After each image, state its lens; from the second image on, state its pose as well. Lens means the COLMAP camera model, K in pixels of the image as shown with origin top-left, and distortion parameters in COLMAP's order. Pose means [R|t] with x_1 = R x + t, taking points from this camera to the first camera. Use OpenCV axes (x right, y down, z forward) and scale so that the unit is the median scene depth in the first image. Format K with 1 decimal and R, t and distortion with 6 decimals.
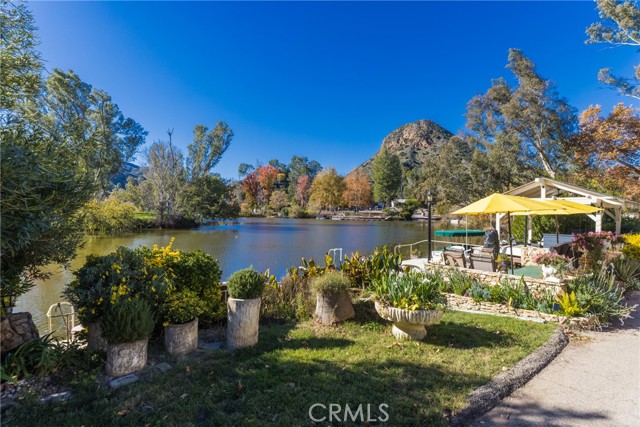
lens RADIAL K [[311.4, 0, 320.0], [0, 311.4, 213.5], [0, 0, 1]] dist [-0.001318, -0.000406]
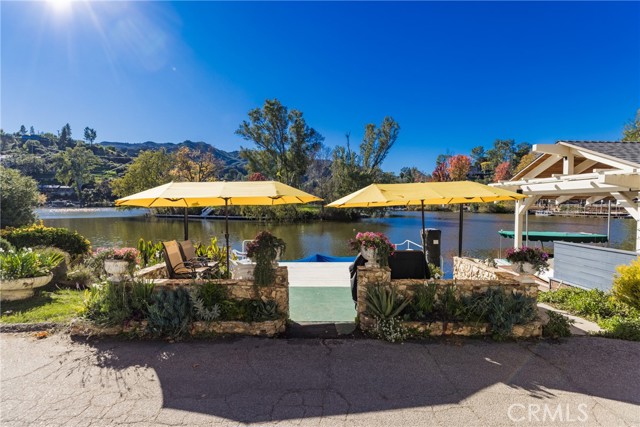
lens RADIAL K [[311.4, 0, 320.0], [0, 311.4, 213.5], [0, 0, 1]] dist [-0.001318, -0.000406]
pose [[0.791974, 0.012608, -0.610424, 0.135078], [-0.001253, 0.999818, 0.019026, 0.001357], [0.610553, -0.014303, 0.791846, 0.053314]]
